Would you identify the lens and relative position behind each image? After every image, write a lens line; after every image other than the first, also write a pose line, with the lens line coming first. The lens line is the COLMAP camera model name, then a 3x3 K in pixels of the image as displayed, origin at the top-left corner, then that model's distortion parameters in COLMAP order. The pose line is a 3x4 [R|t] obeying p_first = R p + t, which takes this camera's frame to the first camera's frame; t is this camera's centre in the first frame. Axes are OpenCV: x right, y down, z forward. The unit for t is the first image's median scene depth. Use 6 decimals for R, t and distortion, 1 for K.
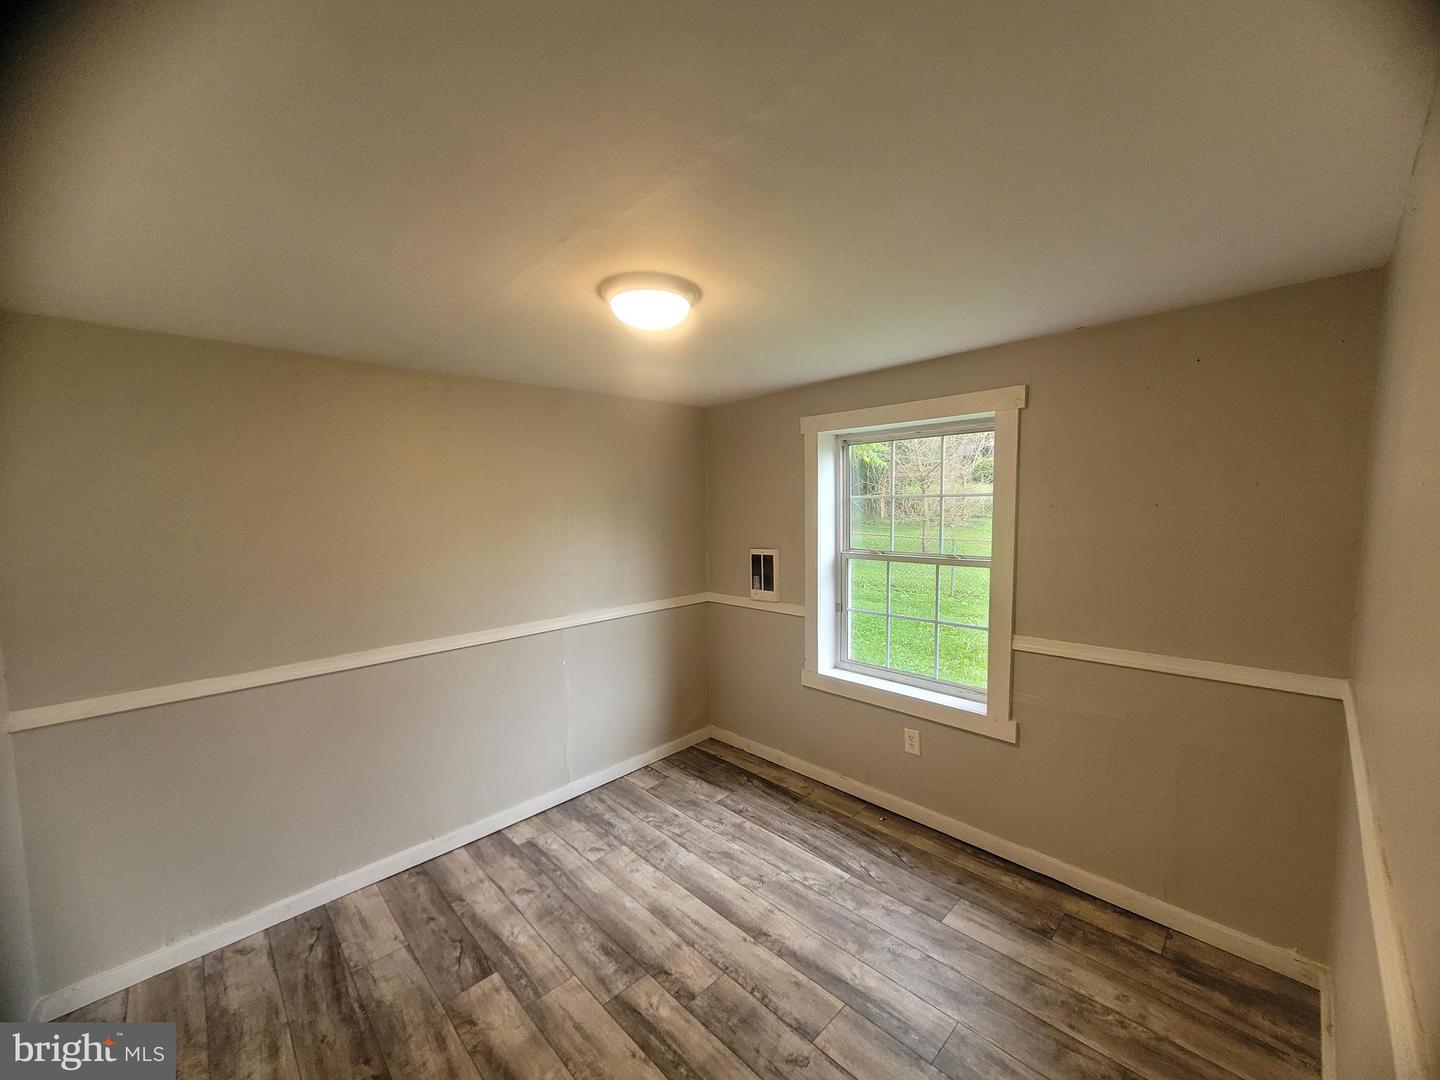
lens RADIAL K [[560.7, 0, 716.8], [0, 560.7, 546.4], [0, 0, 1]] dist [0.008114, -0.001745]
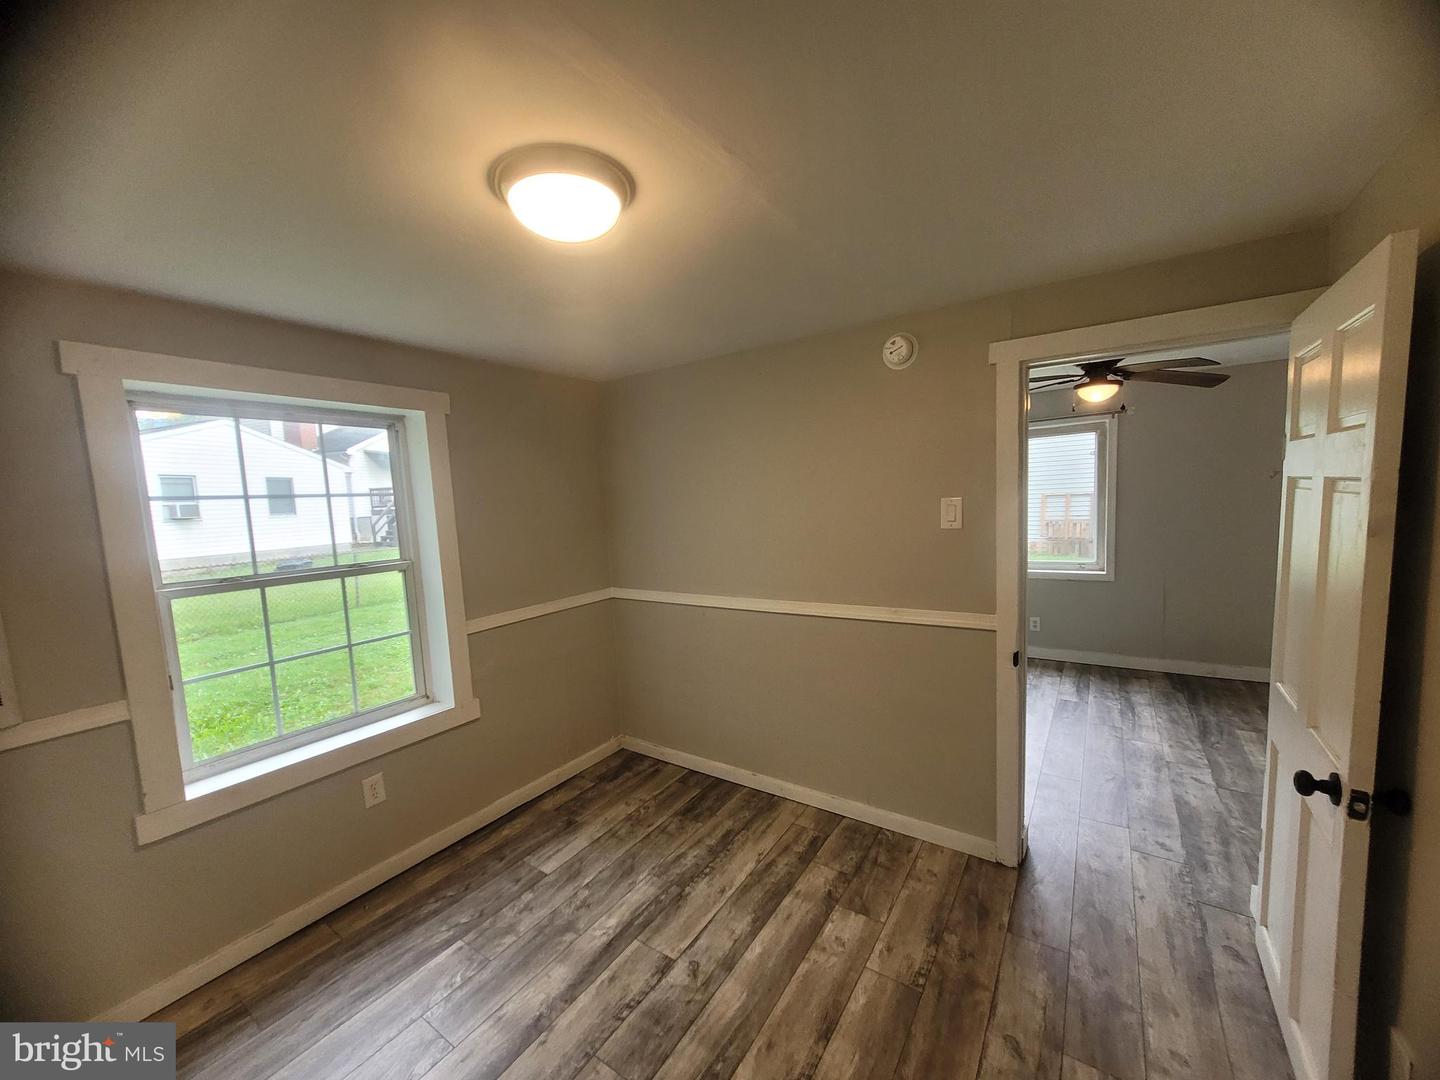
lens RADIAL K [[560.7, 0, 722.4], [0, 560.7, 549.8], [0, 0, 1]] dist [0.008114, -0.001745]
pose [[-0.203952, -0.068217, 0.976601, -0.690907], [0.121758, 0.988056, 0.094444, -0.024554], [-0.971380, 0.138171, -0.193210, 0.777191]]
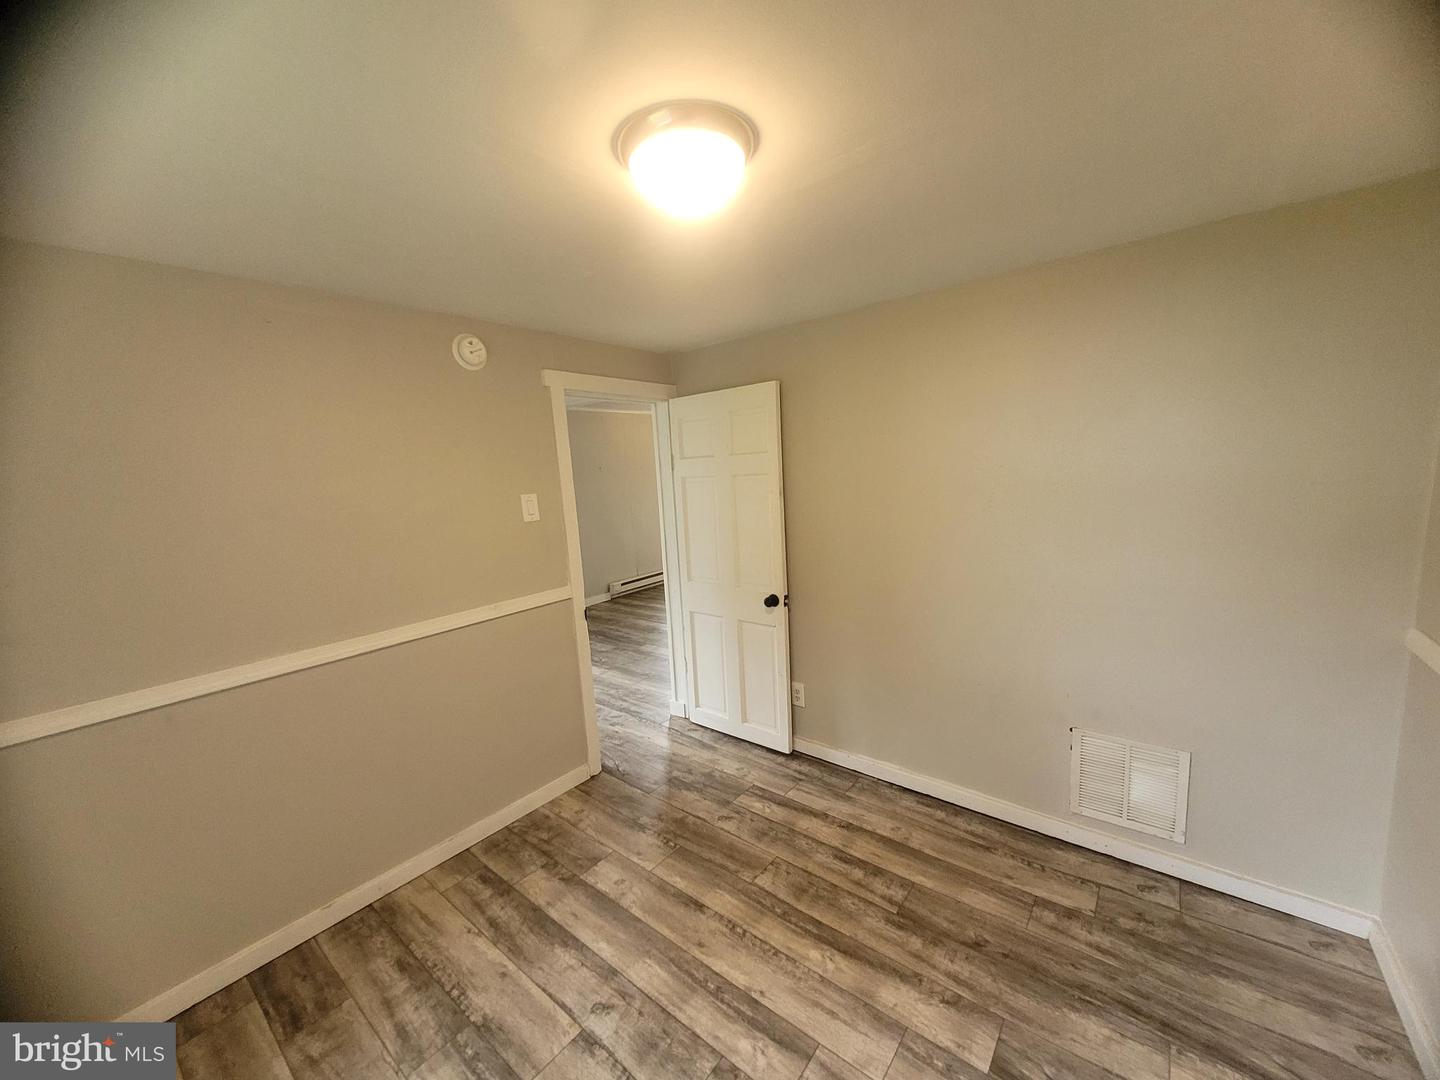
lens RADIAL K [[560.7, 0, 719.9], [0, 560.7, 549.6], [0, 0, 1]] dist [0.008114, -0.001745]
pose [[-0.988954, 0.093624, -0.114909, -0.022175], [0.067097, 0.974051, 0.216153, -0.085299], [0.132165, 0.206055, -0.969574, 1.377931]]
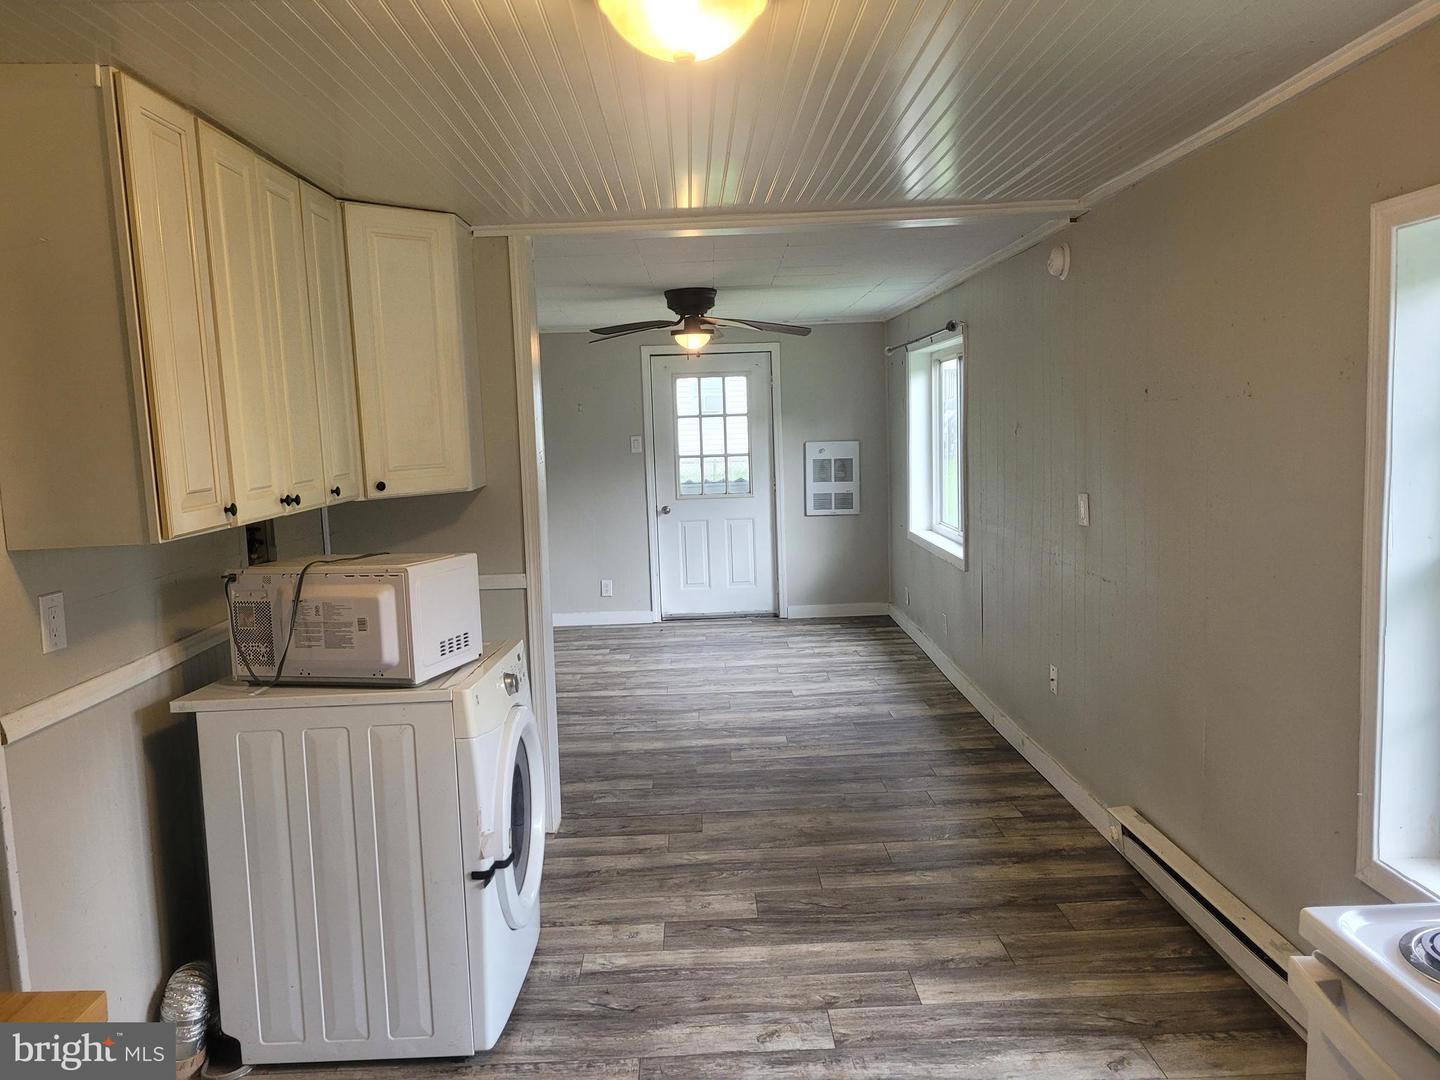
lens RADIAL K [[1089.6, 0, 711.8], [0, 1089.6, 540.9], [0, 0, 1]] dist [0.045103, -0.042955]
pose [[0.682385, -0.095725, 0.724698, -1.389837], [0.079783, 0.995219, 0.056334, 0.177283], [-0.726626, 0.019378, 0.686760, -2.415941]]
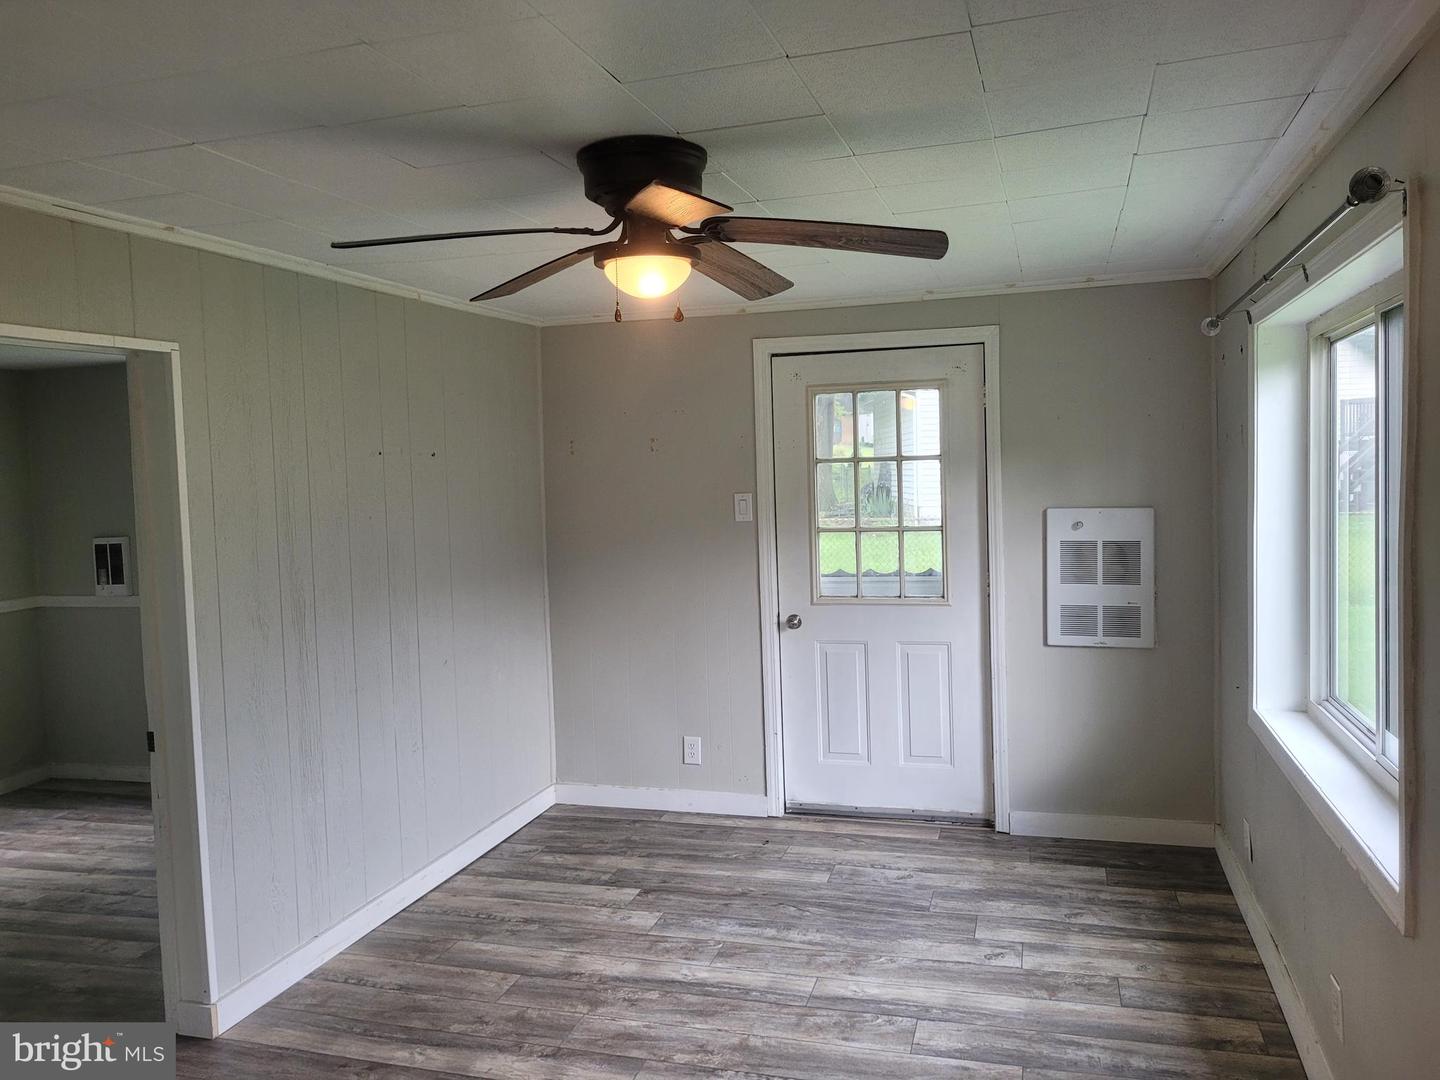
lens RADIAL K [[1089.6, 0, 731.4], [0, 1089.6, 521.6], [0, 0, 1]] dist [0.045103, -0.042955]
pose [[0.865255, -0.039726, 0.499756, 0.101223], [0.056687, 0.998215, -0.018797, 0.103700], [-0.498118, 0.044594, 0.865962, -1.517228]]
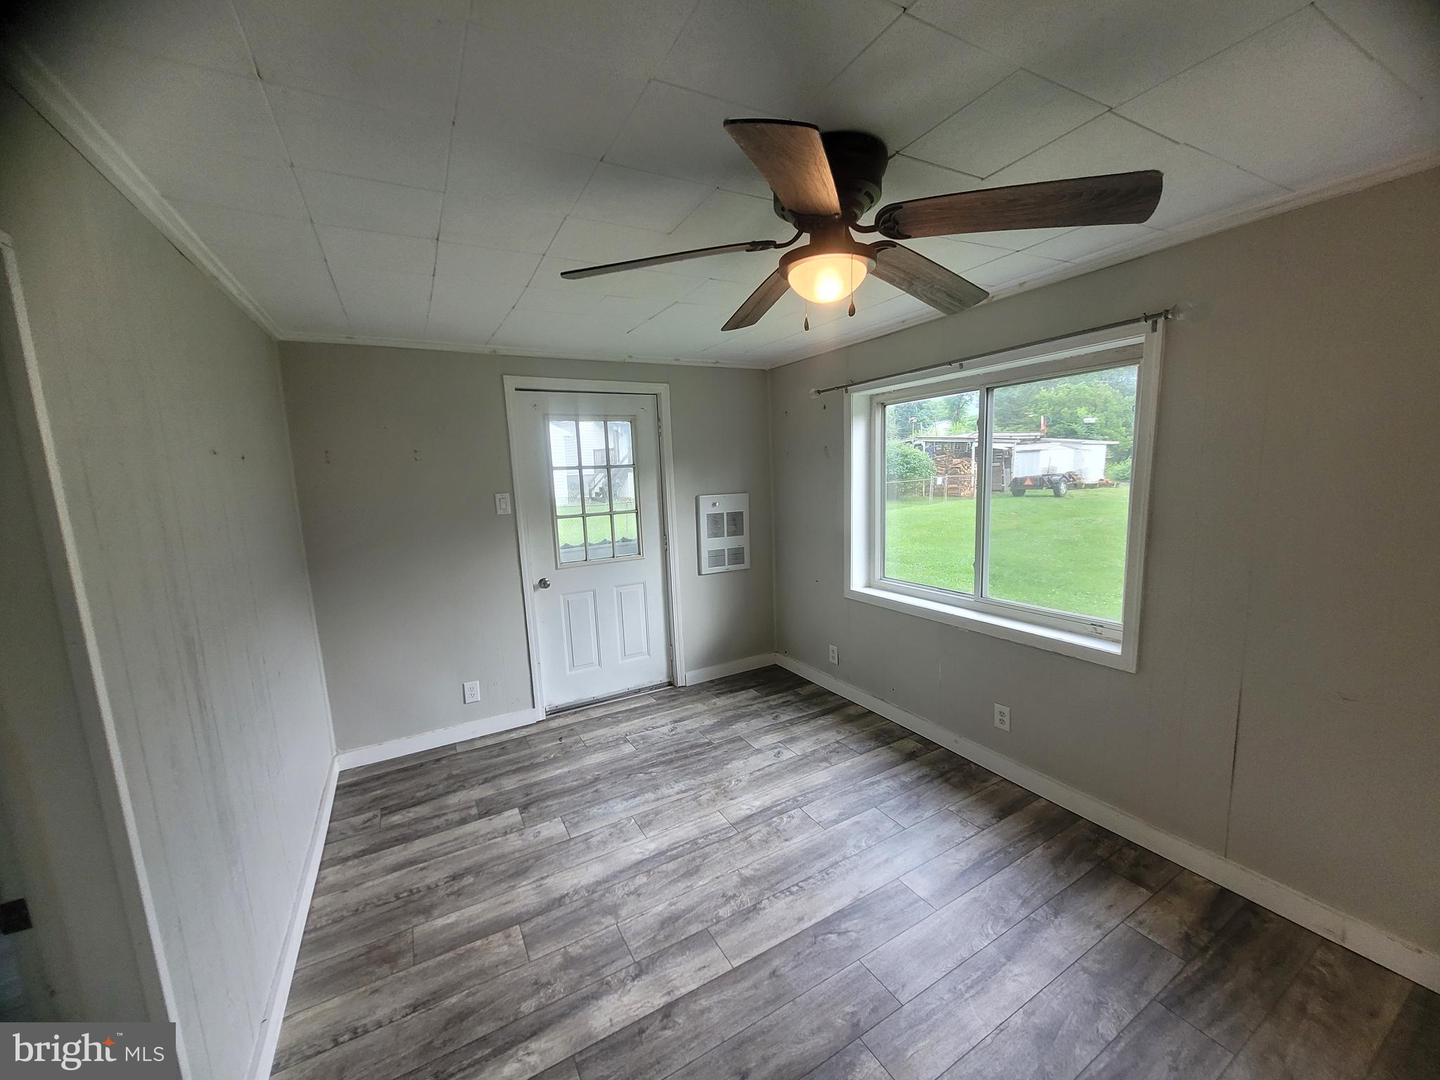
lens RADIAL K [[560.7, 0, 724.8], [0, 560.7, 550.9], [0, 0, 1]] dist [0.008114, -0.001745]
pose [[0.243057, -0.141782, 0.959594, -0.100100], [0.106204, 0.987203, 0.118961, 0.043322], [-0.964180, 0.072998, 0.255005, -0.560444]]
